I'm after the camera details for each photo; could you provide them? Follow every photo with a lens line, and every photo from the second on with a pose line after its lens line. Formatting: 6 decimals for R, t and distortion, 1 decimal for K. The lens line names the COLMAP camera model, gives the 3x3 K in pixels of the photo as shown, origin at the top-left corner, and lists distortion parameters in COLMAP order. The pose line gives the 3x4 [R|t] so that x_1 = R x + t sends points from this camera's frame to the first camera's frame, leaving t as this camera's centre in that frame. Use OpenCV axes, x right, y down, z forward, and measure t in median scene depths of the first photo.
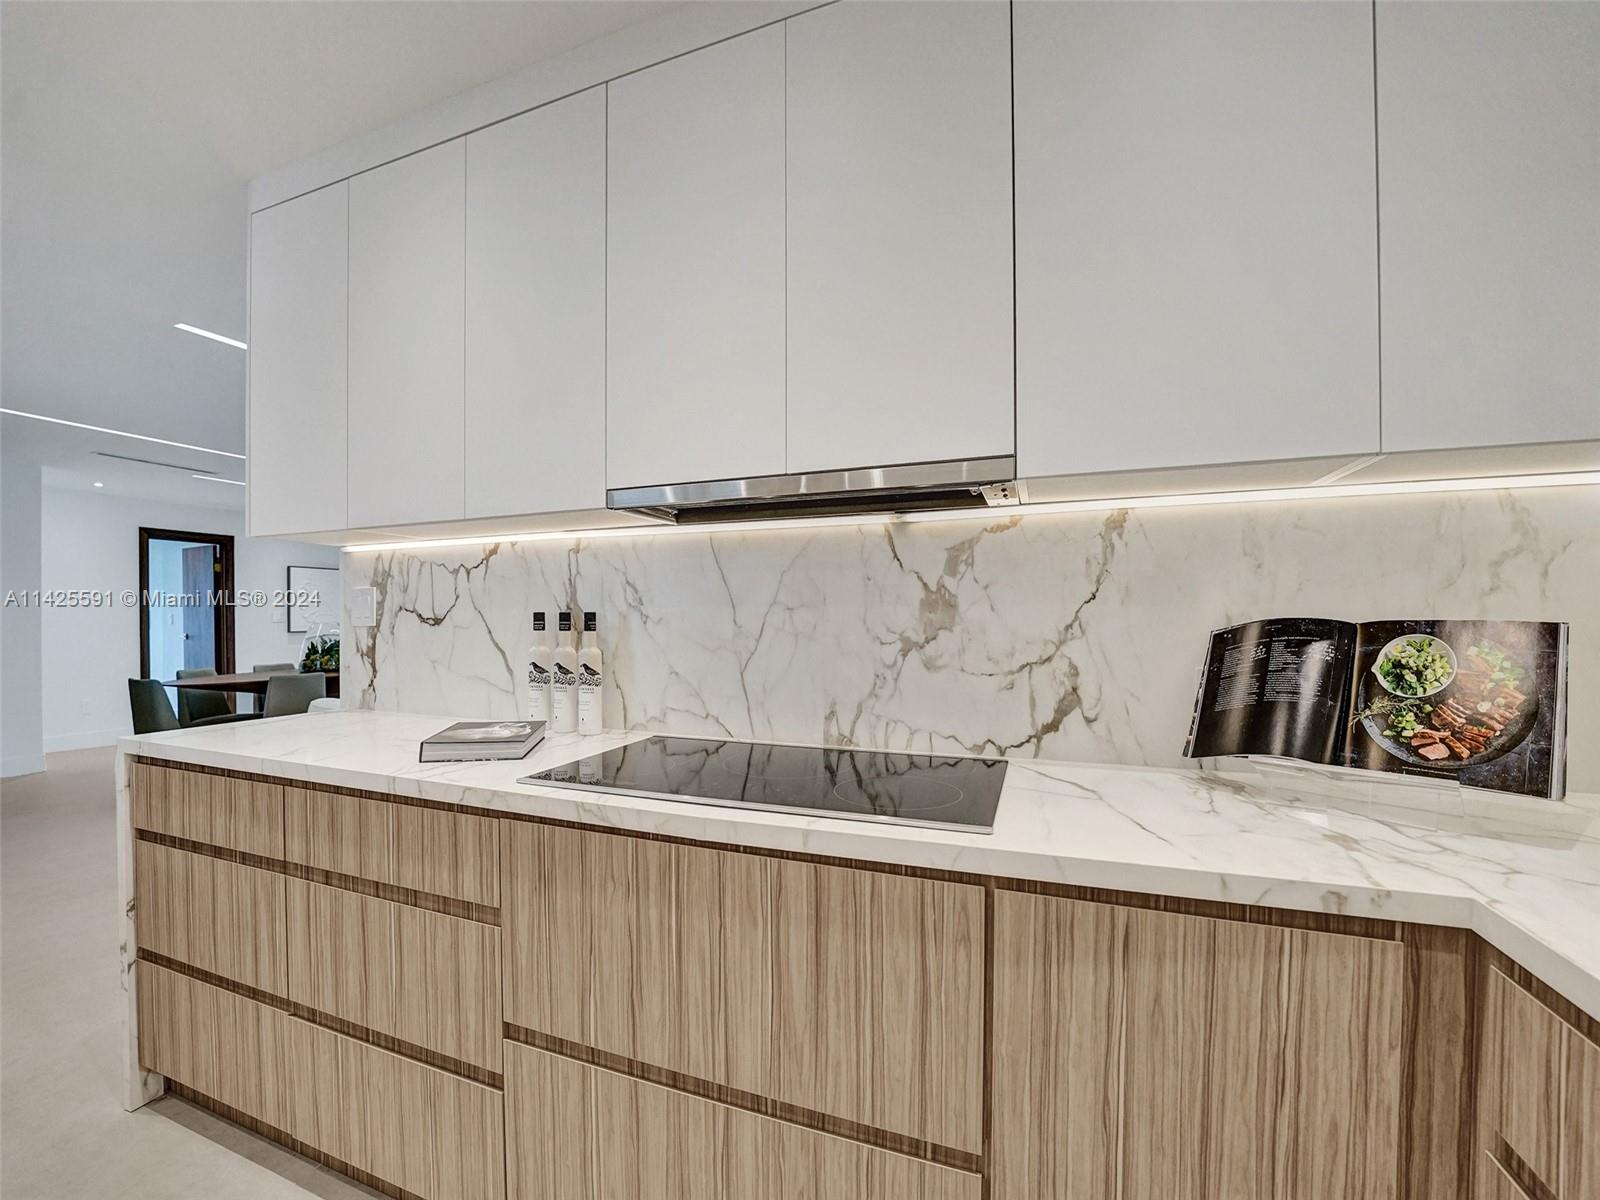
lens RADIAL K [[657.4, 0, 775.0], [0, 657.4, 622.9], [0, 0, 1]] dist [-0.025749, 0.002413]
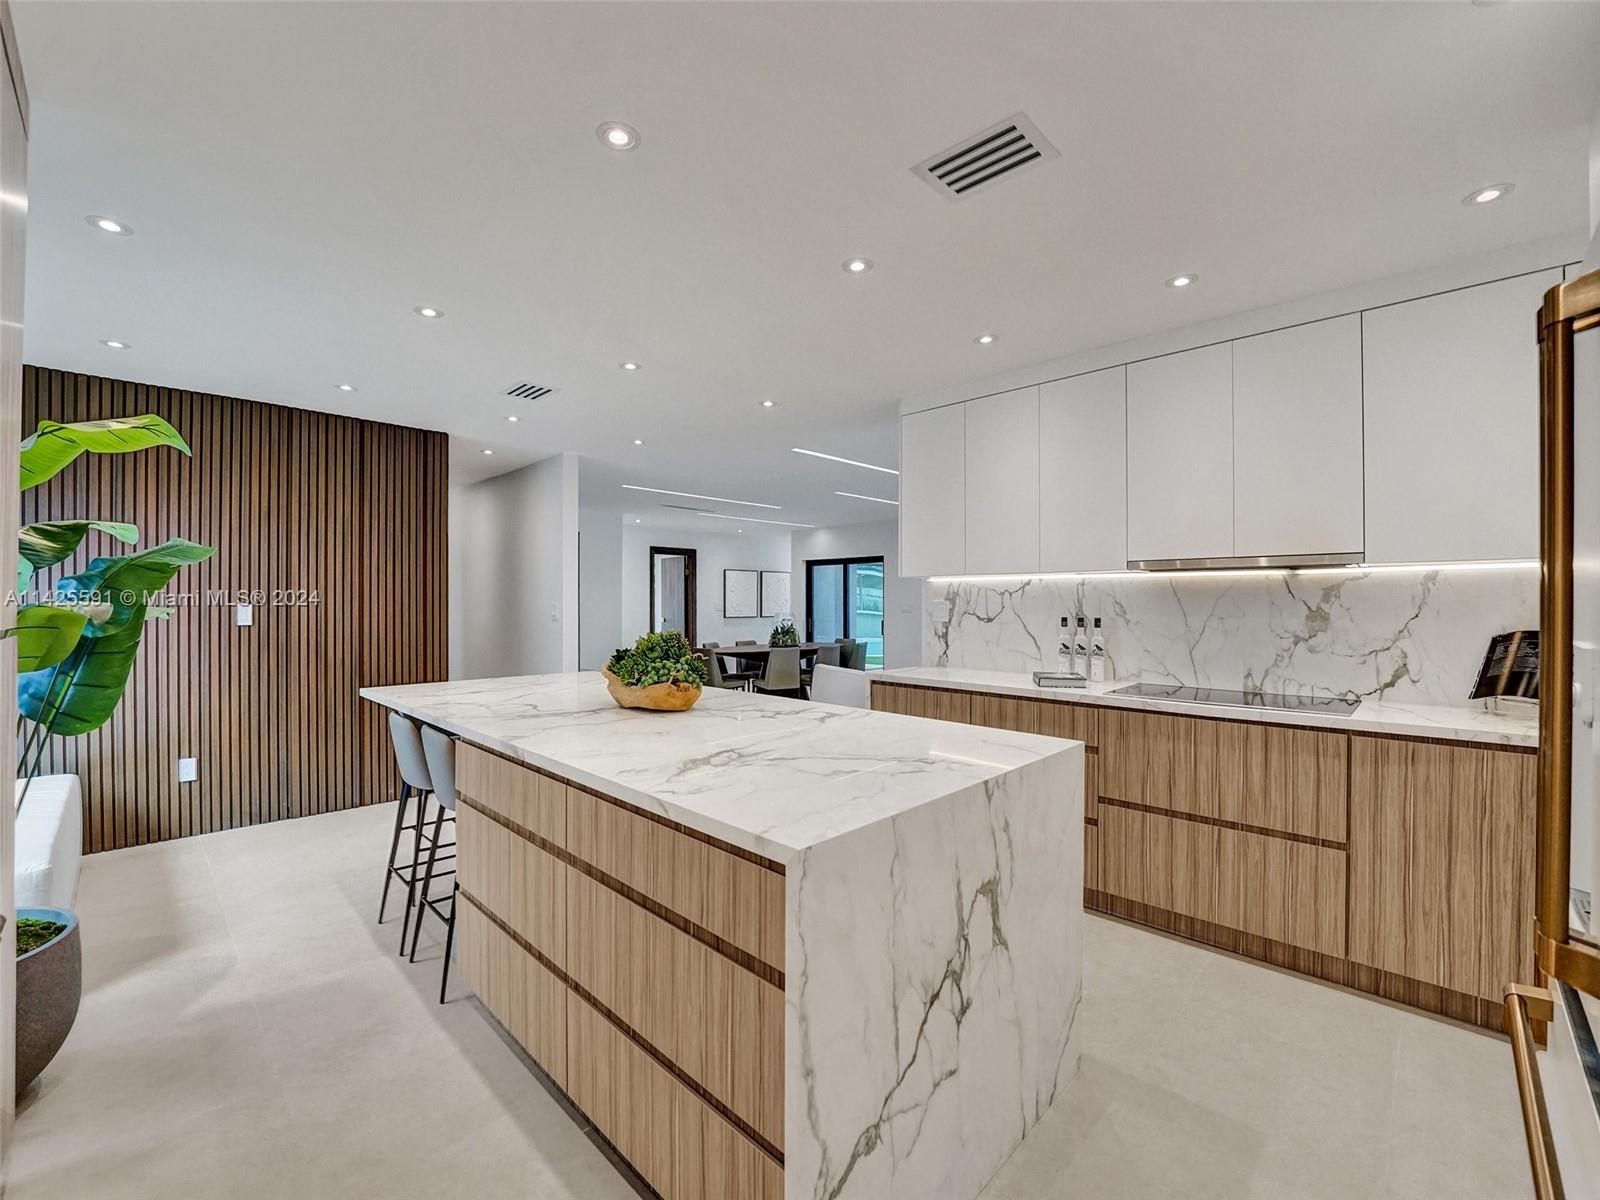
lens RADIAL K [[657.4, 0, 800.1], [0, 657.4, 598.6], [0, 0, 1]] dist [-0.025749, 0.002413]
pose [[0.923466, 0.002975, -0.383668, -0.367471], [-0.009307, 0.999849, -0.014650, -0.038451], [0.383567, 0.017099, 0.923355, -1.154494]]
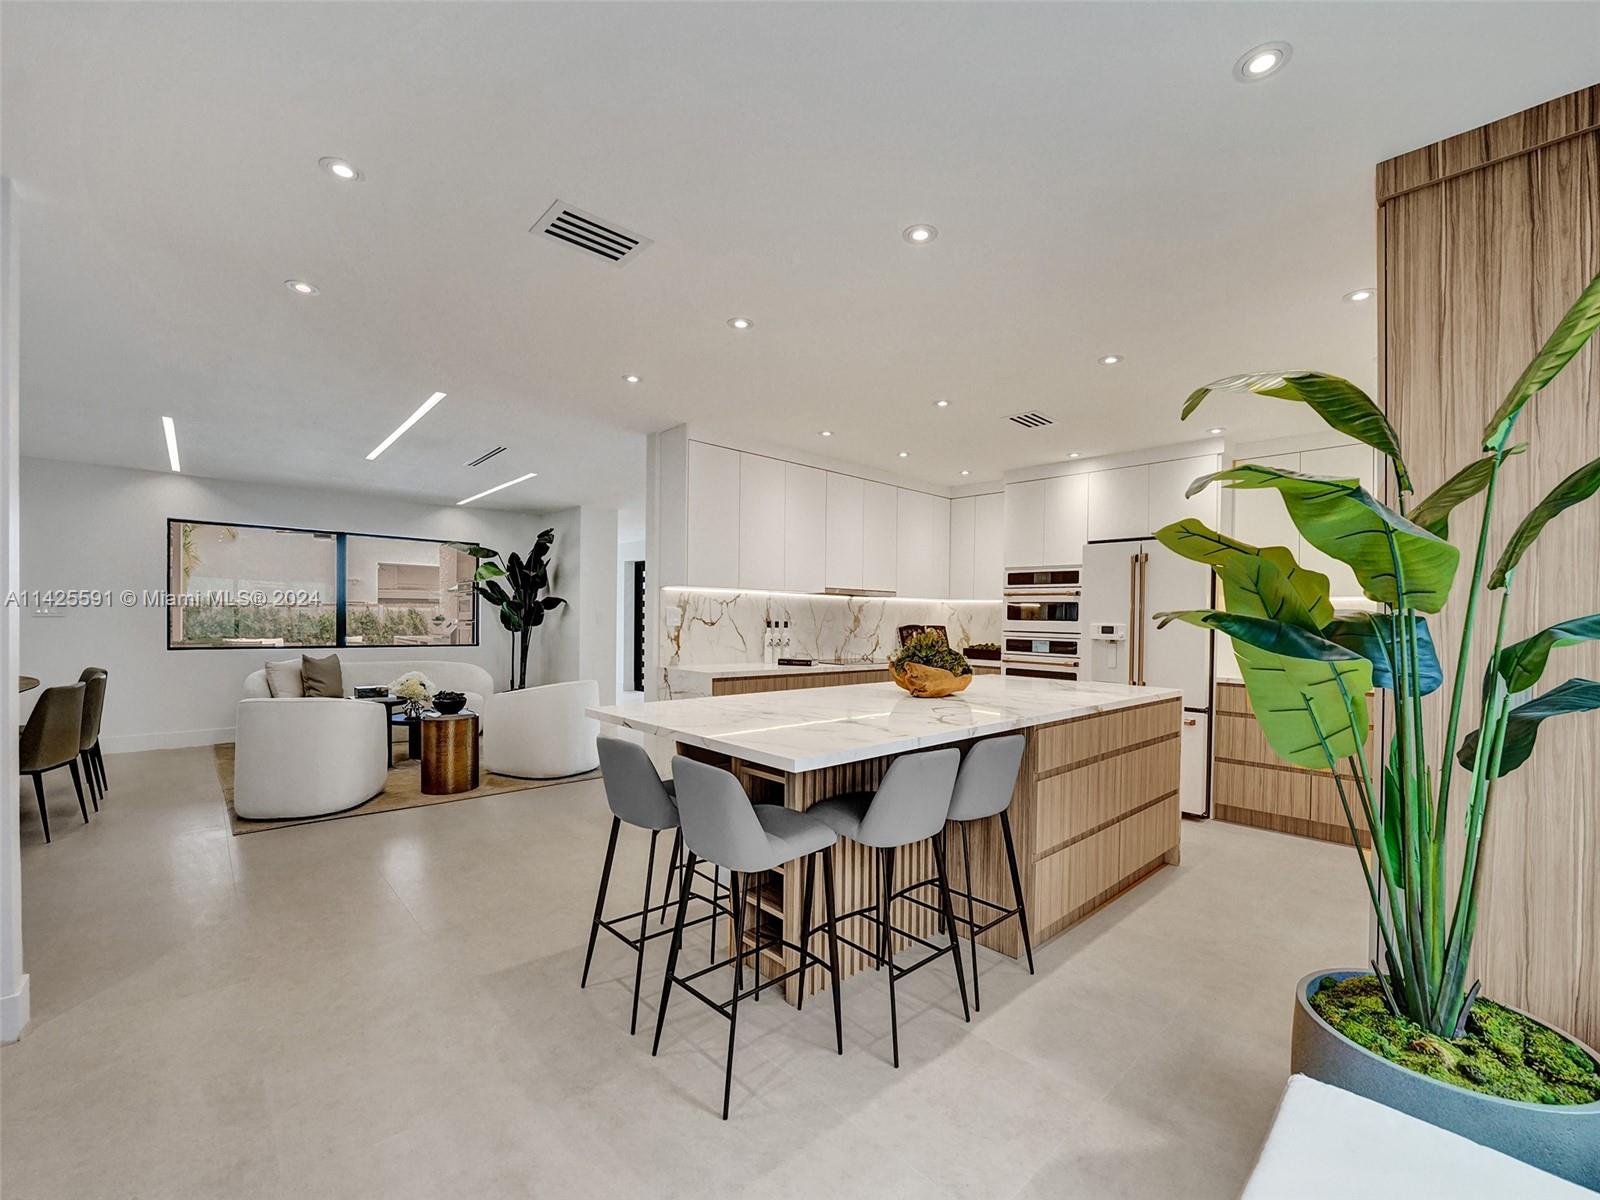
lens RADIAL K [[657.4, 0, 800.1], [0, 657.4, 620.7], [0, 0, 1]] dist [-0.025749, 0.002413]
pose [[0.442561, 0.006331, 0.896716, -3.050201], [-0.007540, 0.999966, -0.003339, -0.010578], [-0.896707, -0.005284, 0.442594, -0.390437]]
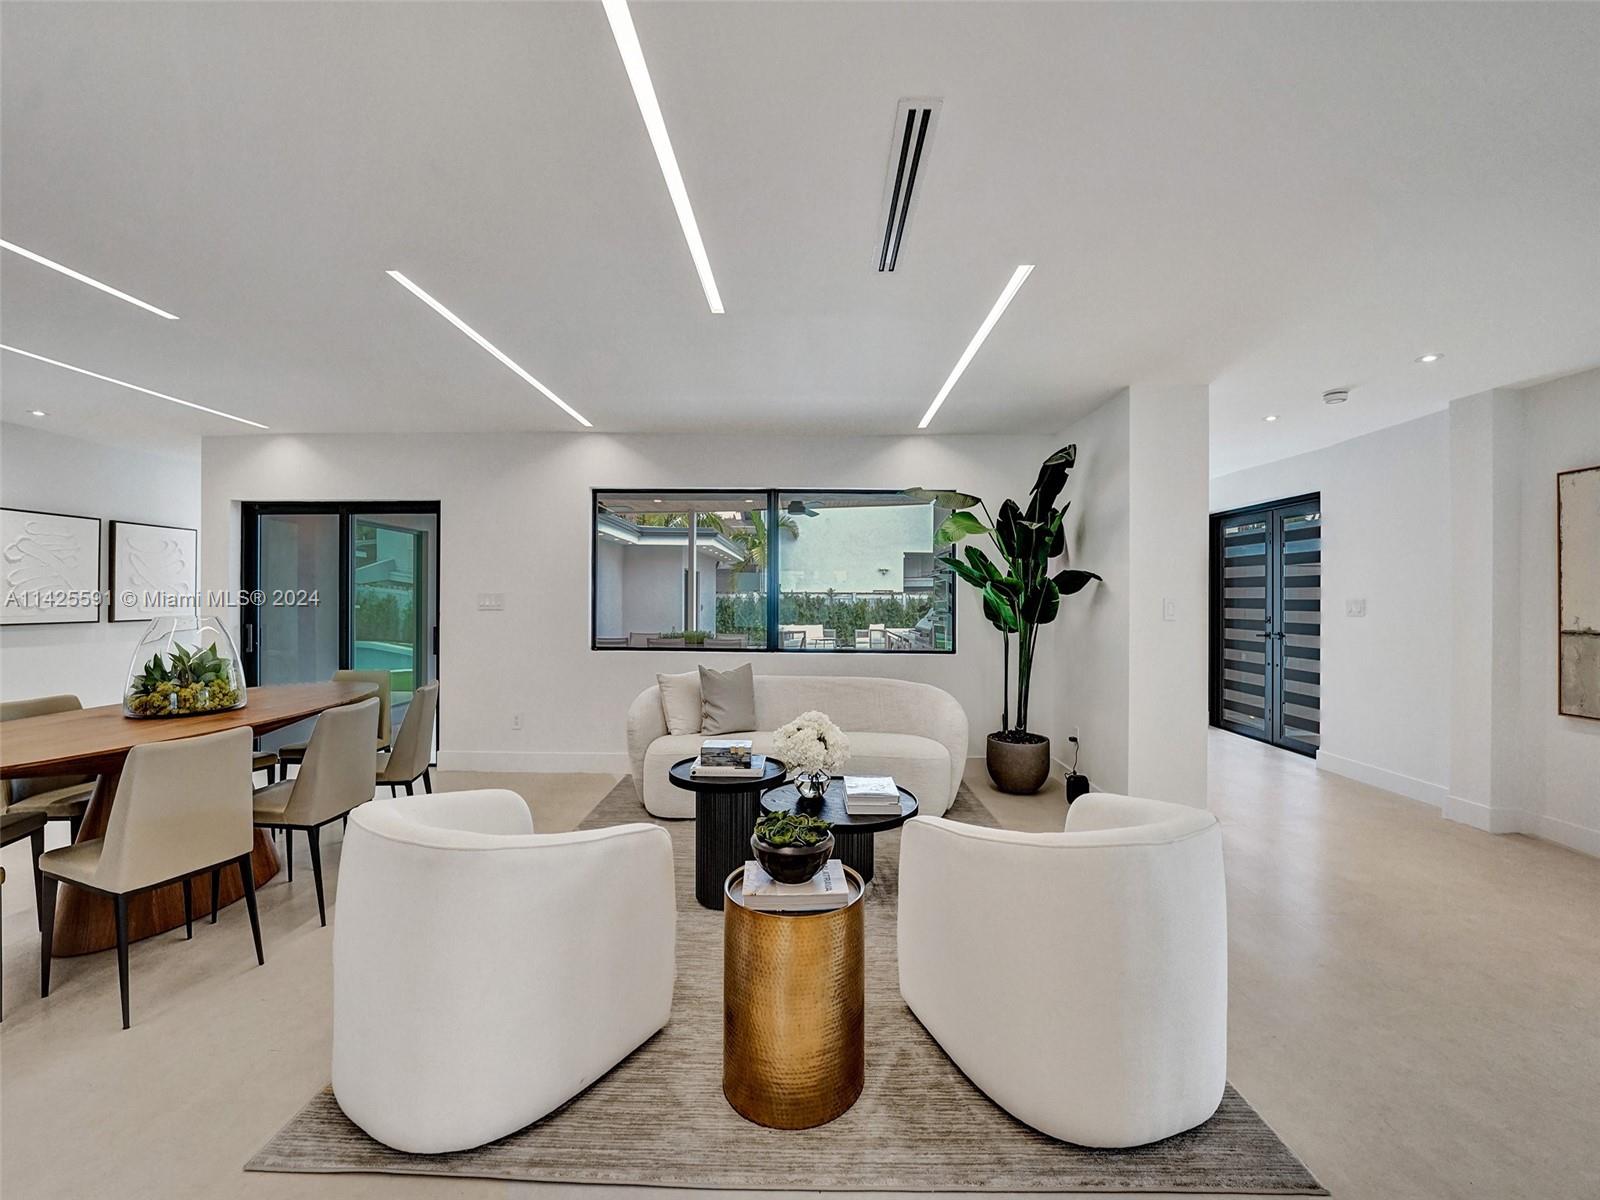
lens RADIAL K [[657.4, 0, 806.1], [0, 657.4, 597.6], [0, 0, 1]] dist [-0.025749, 0.002413]
pose [[0.934644, 0.008909, 0.355473, -1.490913], [-0.005224, 0.999922, -0.011327, -0.044257], [-0.355546, 0.008730, 0.934618, 1.291217]]
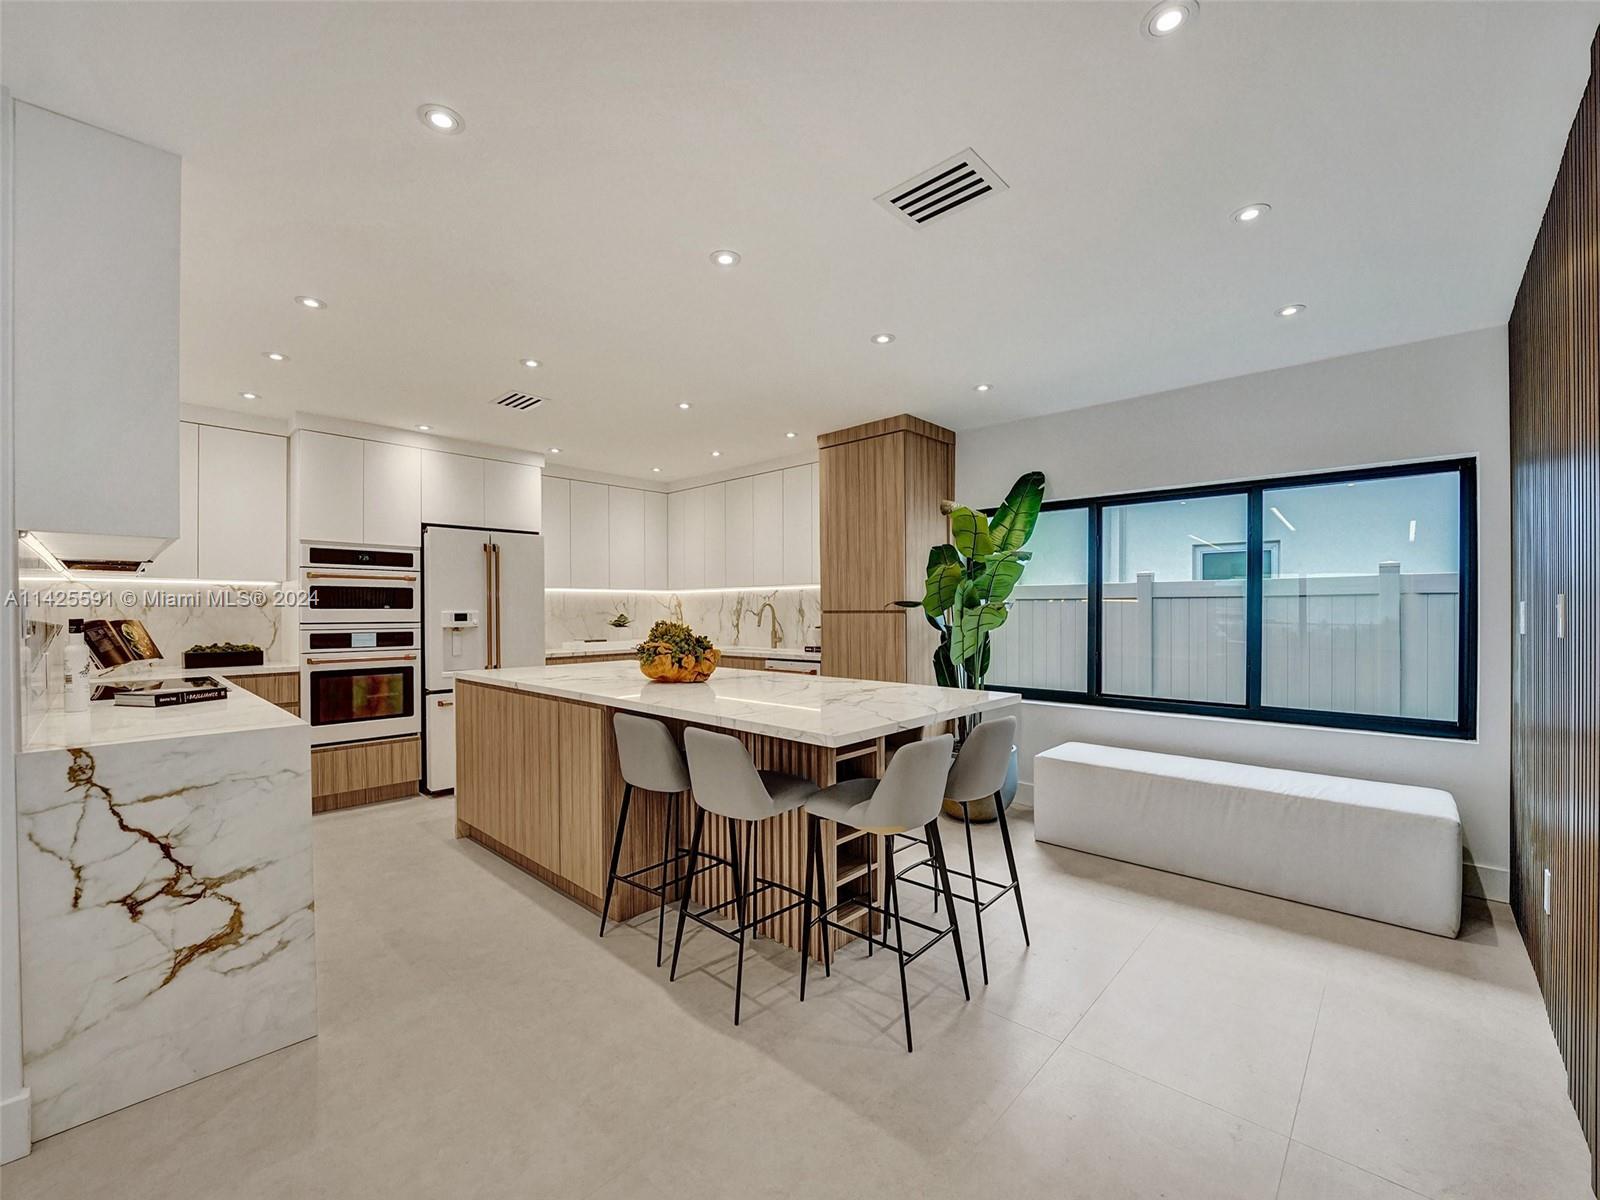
lens RADIAL K [[657.4, 0, 786.3], [0, 657.4, 610.6], [0, 0, 1]] dist [-0.025749, 0.002413]
pose [[-0.926556, 0.004819, 0.376125, -2.260388], [0.009510, 0.999898, 0.010615, -0.035721], [-0.376036, 0.013412, -0.926508, 1.741376]]
